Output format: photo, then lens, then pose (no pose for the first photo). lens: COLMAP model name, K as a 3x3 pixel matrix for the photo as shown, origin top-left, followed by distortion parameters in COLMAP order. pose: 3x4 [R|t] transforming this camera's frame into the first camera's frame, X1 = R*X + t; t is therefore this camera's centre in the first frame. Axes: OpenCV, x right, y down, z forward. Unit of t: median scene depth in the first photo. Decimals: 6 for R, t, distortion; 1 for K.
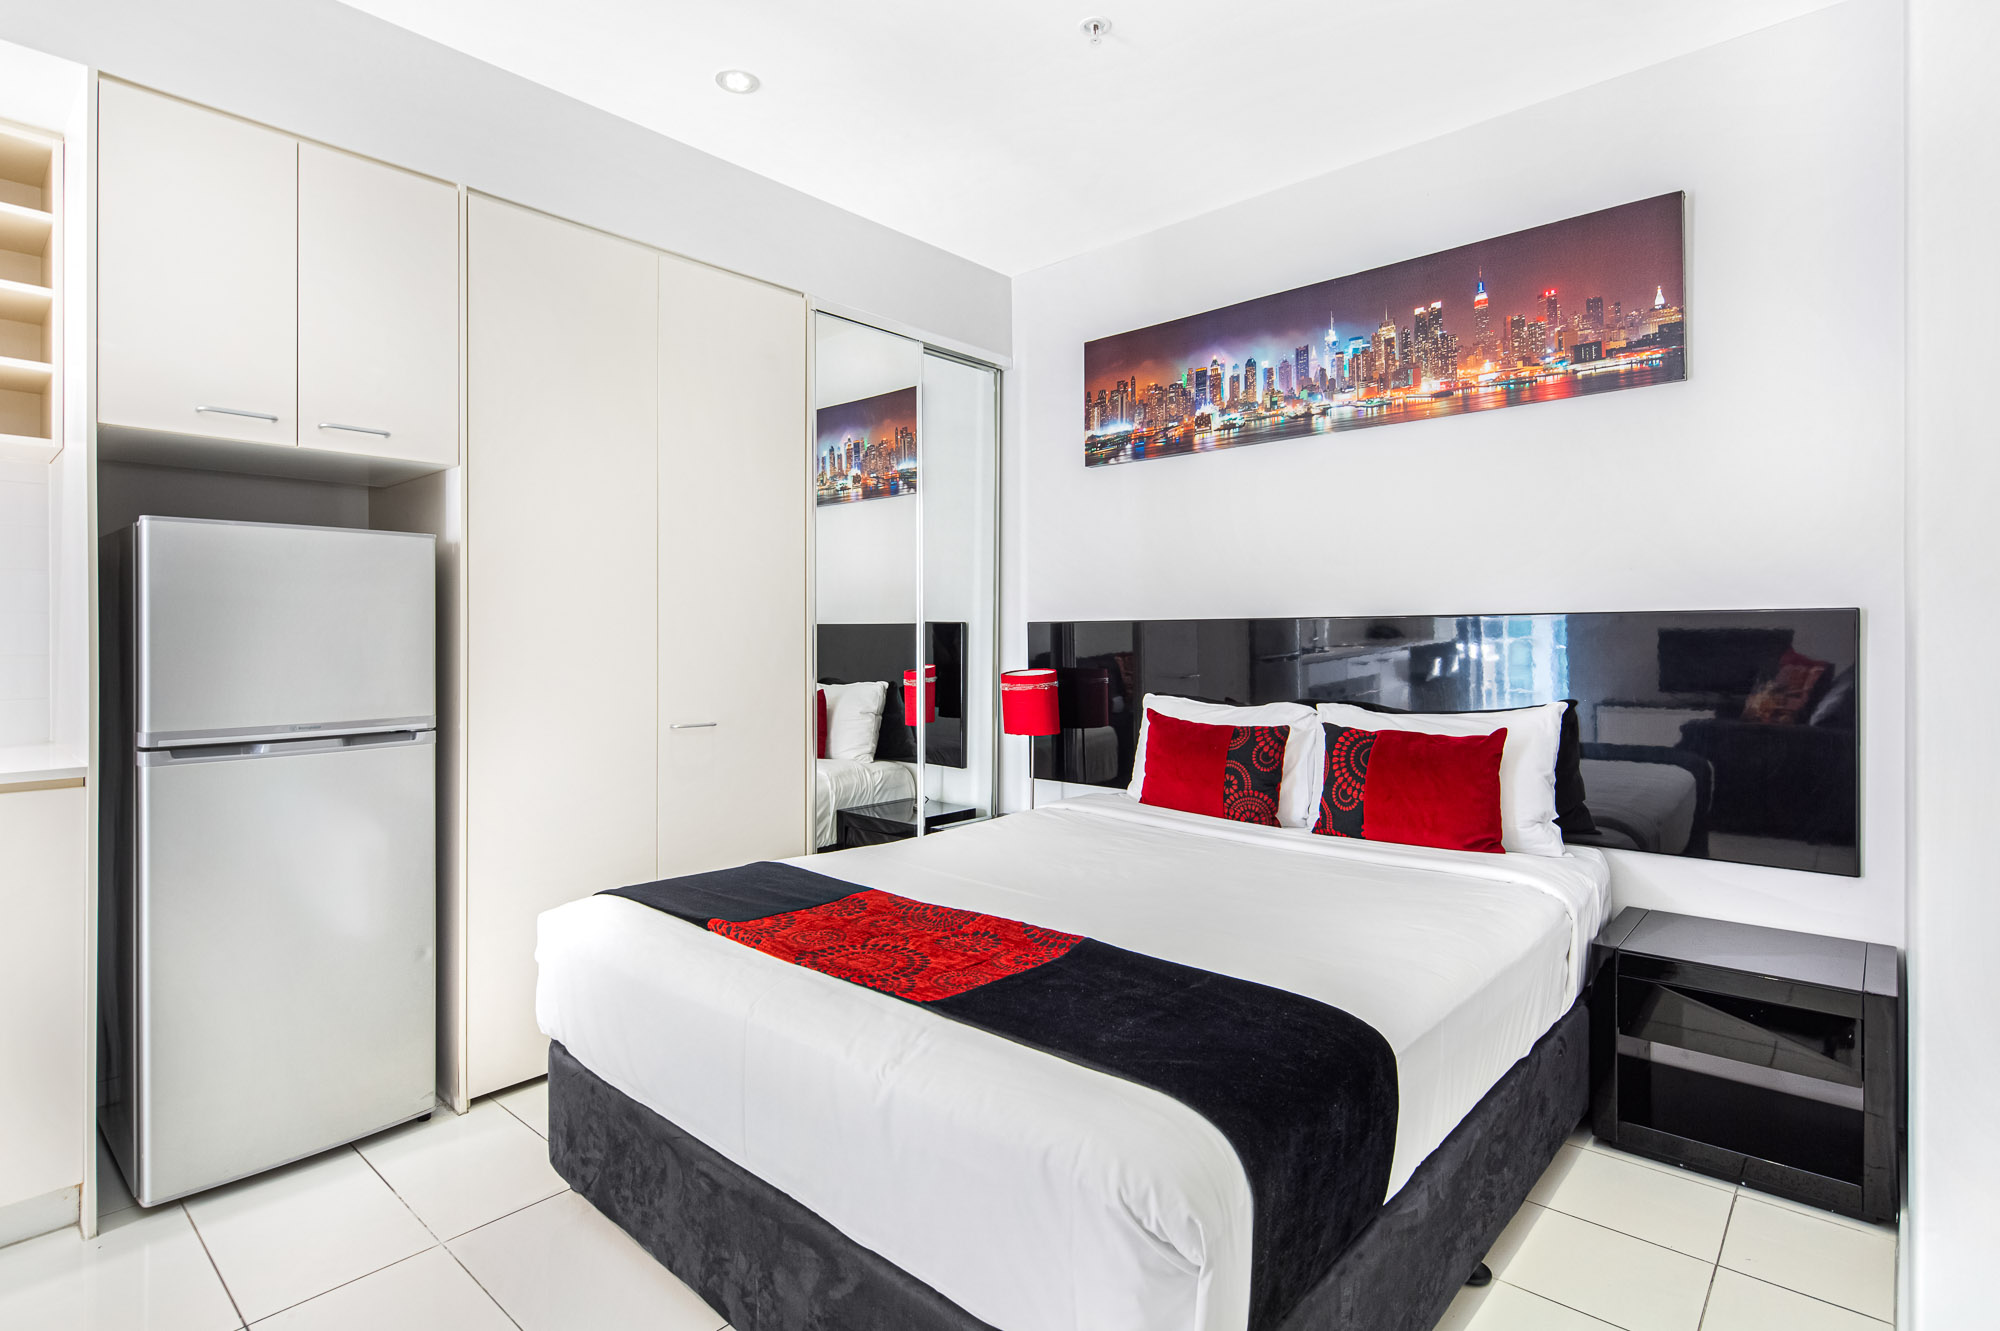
lens RADIAL K [[990.6, 0, 984.4], [0, 990.6, 642.2], [0, 0, 1]] dist [0.011495, -0.004102]
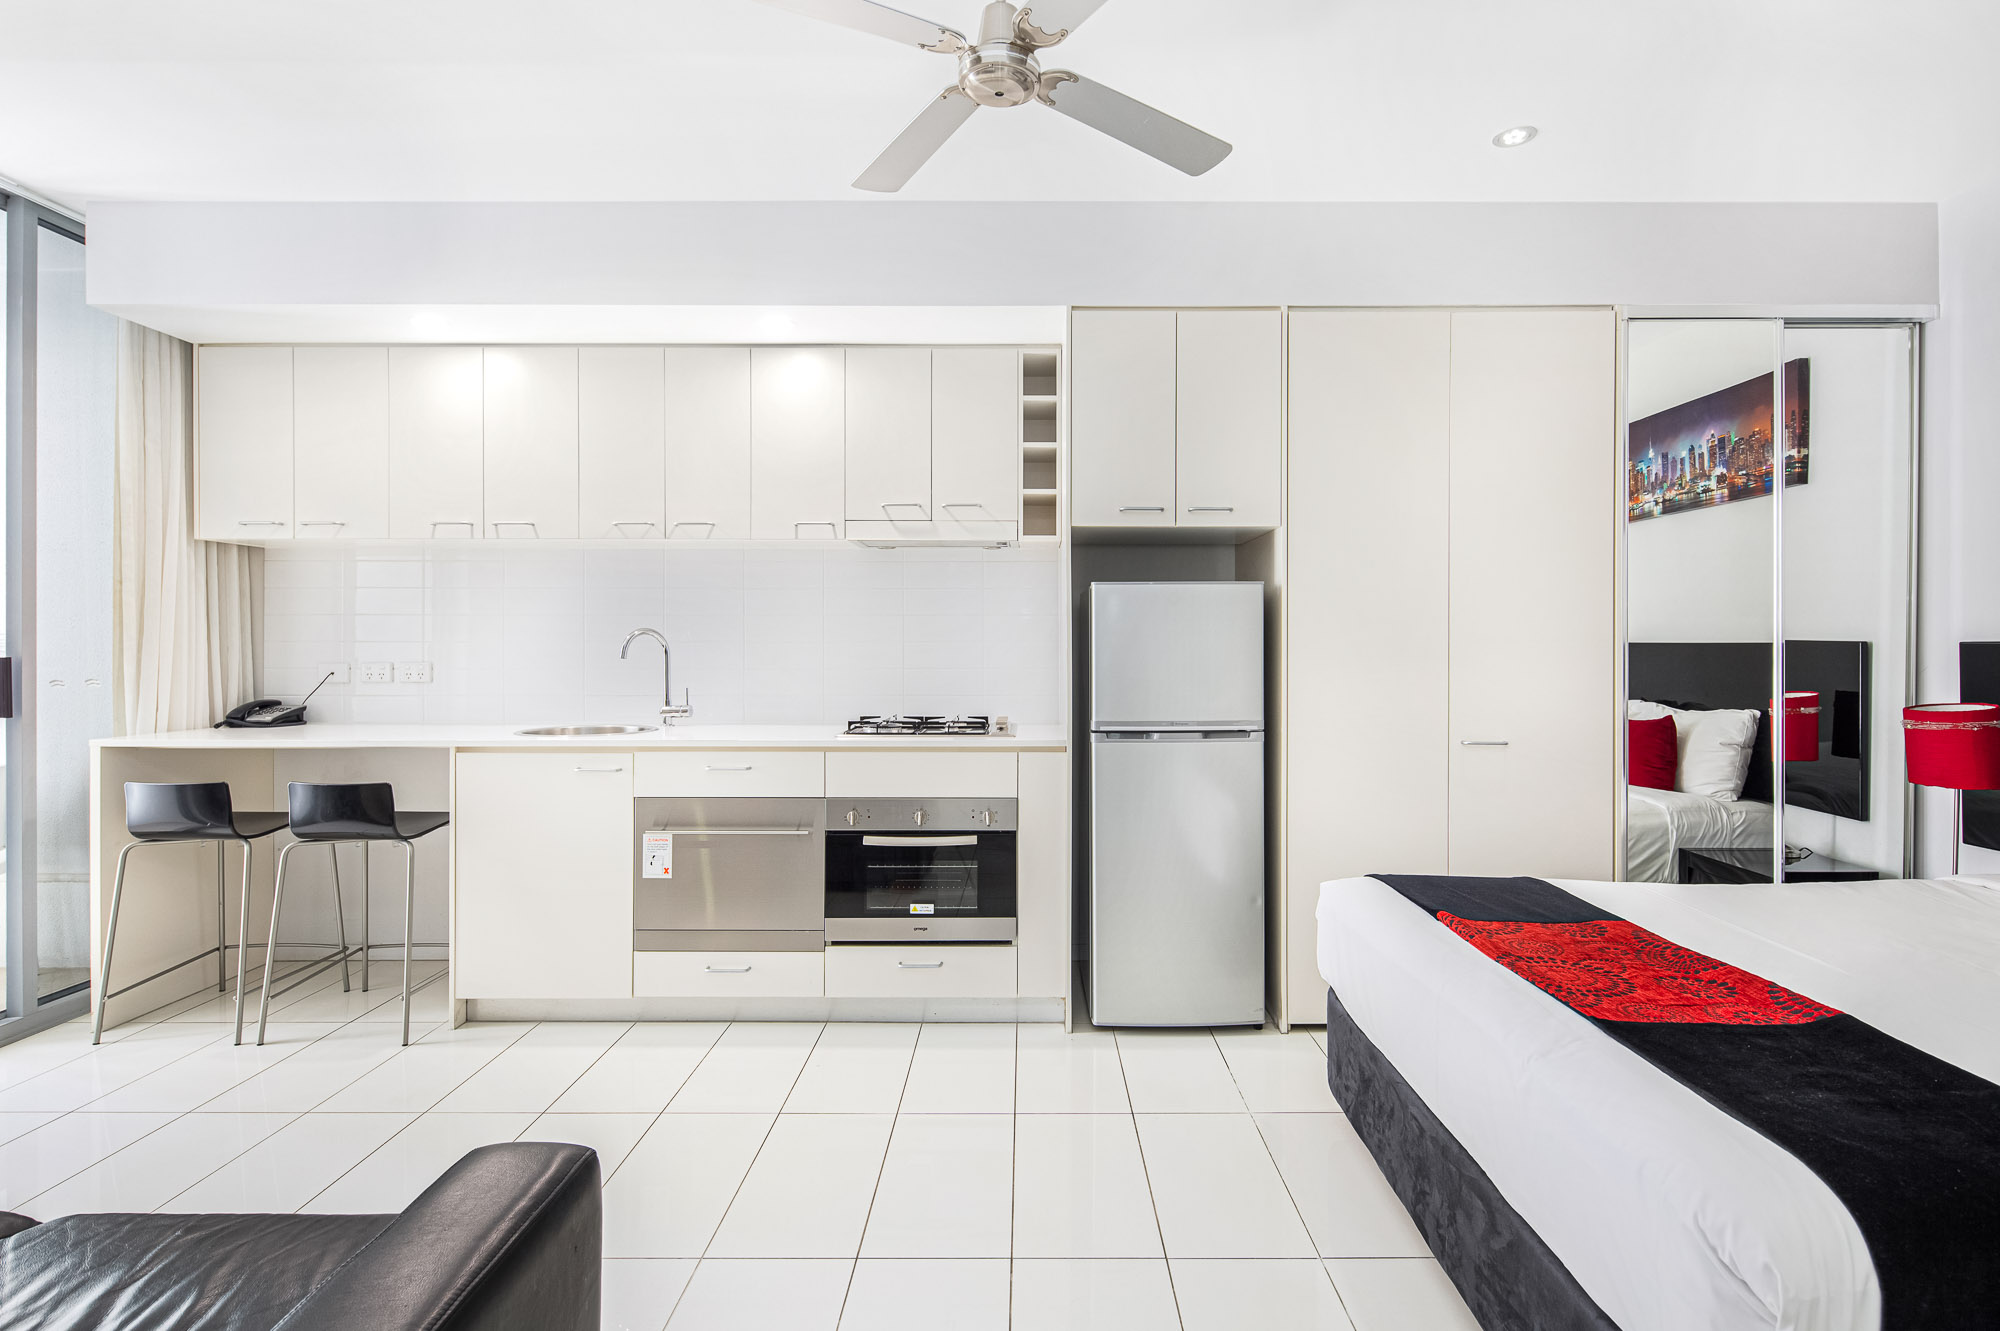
lens RADIAL K [[990.6, 0, 1005.0], [0, 990.6, 653.5], [0, 0, 1]] dist [0.011495, -0.004102]
pose [[0.657147, 0.005223, -0.753745, 0.178075], [-0.003052, 0.999986, 0.004268, -0.015950], [0.753757, -0.000504, 0.657153, -0.094676]]
